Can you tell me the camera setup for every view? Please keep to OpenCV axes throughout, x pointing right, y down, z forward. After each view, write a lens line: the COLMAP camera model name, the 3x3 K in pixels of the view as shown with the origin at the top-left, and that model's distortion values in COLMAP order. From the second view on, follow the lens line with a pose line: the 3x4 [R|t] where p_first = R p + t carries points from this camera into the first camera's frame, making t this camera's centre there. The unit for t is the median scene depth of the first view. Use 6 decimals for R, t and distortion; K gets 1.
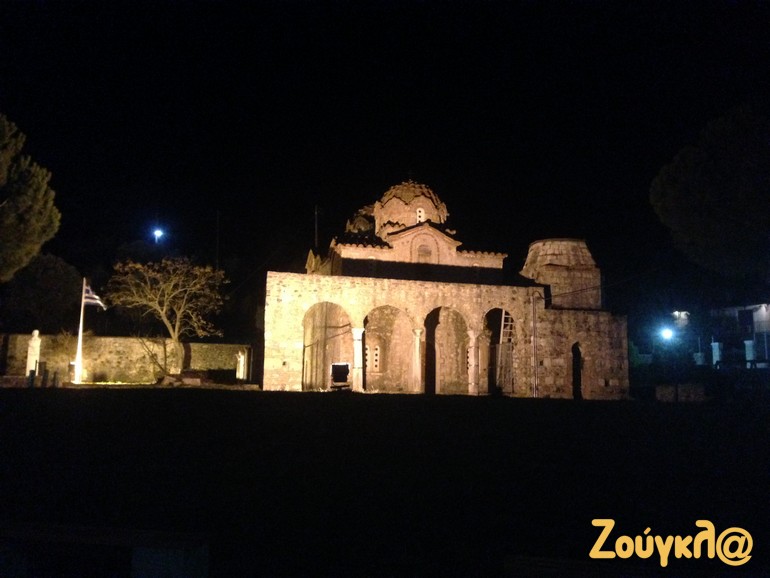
lens RADIAL K [[717.3, 0, 398.9], [0, 717.3, 292.5], [0, 0, 1]] dist [0.069577, 0.000000]
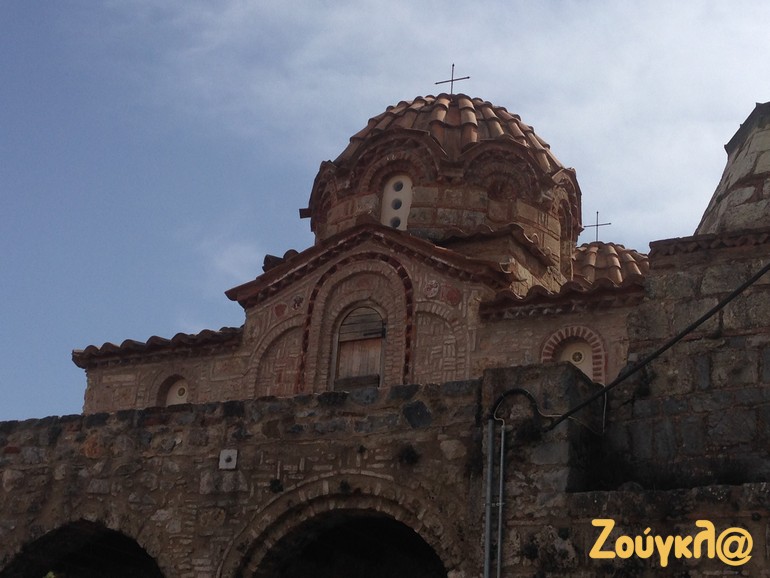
lens RADIAL K [[1317.9, 0, 385.6], [0, 1317.9, 287.6], [0, 0, 1]] dist [0.015154, 0.000000]
pose [[0.745751, -0.211658, -0.631709, 0.361013], [0.047171, 0.962587, -0.266835, 0.054432], [0.664553, 0.169194, 0.727834, 0.750661]]
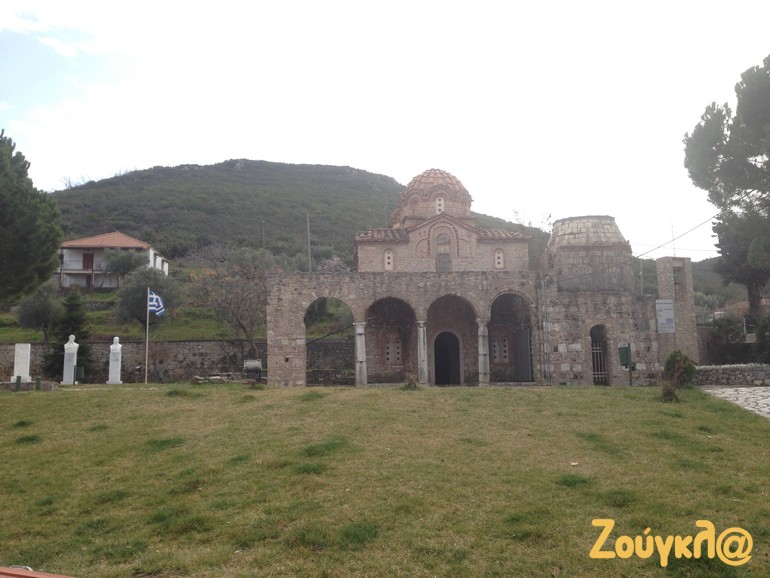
lens RADIAL K [[717.3, 0, 390.5], [0, 717.3, 294.0], [0, 0, 1]] dist [0.069577, 0.000000]
pose [[0.975409, -0.057838, -0.212676, 0.188285], [0.060452, 0.998154, 0.005805, 0.006542], [0.211948, -0.018519, 0.977106, 0.025270]]
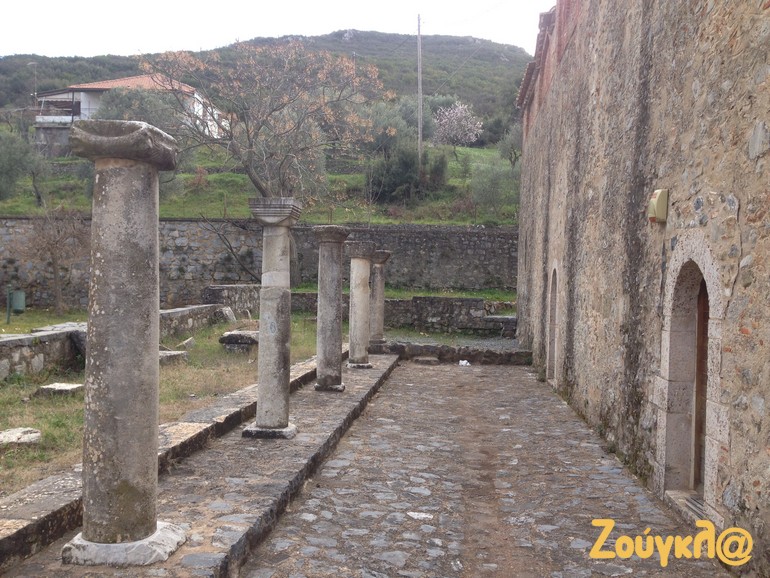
lens RADIAL K [[717.3, 0, 386.0], [0, 717.3, 296.6], [0, 0, 1]] dist [0.069577, 0.000000]
pose [[0.928435, 0.011301, -0.371324, -0.109161], [0.044975, 0.988766, 0.142543, 0.079302], [0.368763, -0.149042, 0.917497, 0.931979]]
